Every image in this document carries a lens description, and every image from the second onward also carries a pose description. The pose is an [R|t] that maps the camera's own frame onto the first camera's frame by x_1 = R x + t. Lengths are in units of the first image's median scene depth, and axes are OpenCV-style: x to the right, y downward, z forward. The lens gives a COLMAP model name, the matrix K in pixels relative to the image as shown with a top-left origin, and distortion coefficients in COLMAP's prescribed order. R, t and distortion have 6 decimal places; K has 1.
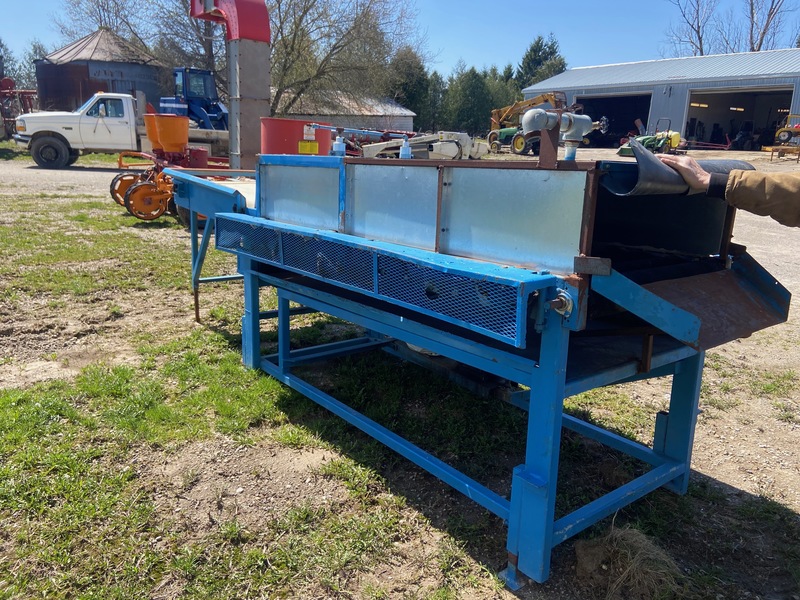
lens RADIAL K [[602.7, 0, 408.3], [0, 602.7, 296.9], [0, 0, 1]] dist [0.126668, -0.161702]
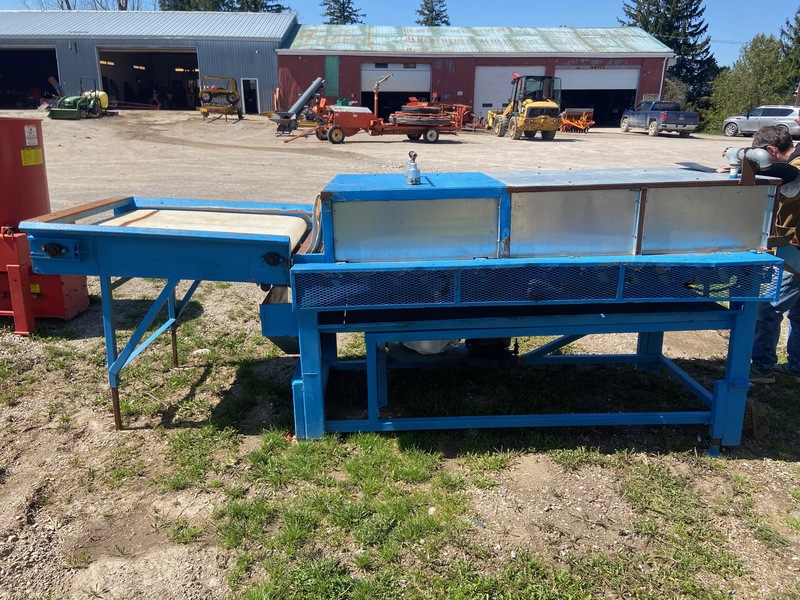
lens RADIAL K [[602.7, 0, 408.3], [0, 602.7, 296.9], [0, 0, 1]] dist [0.126668, -0.161702]
pose [[0.603790, -0.257570, 0.754384, -0.679303], [0.204682, 0.964725, 0.165565, -0.165143], [-0.770417, 0.054442, 0.635211, 0.304047]]
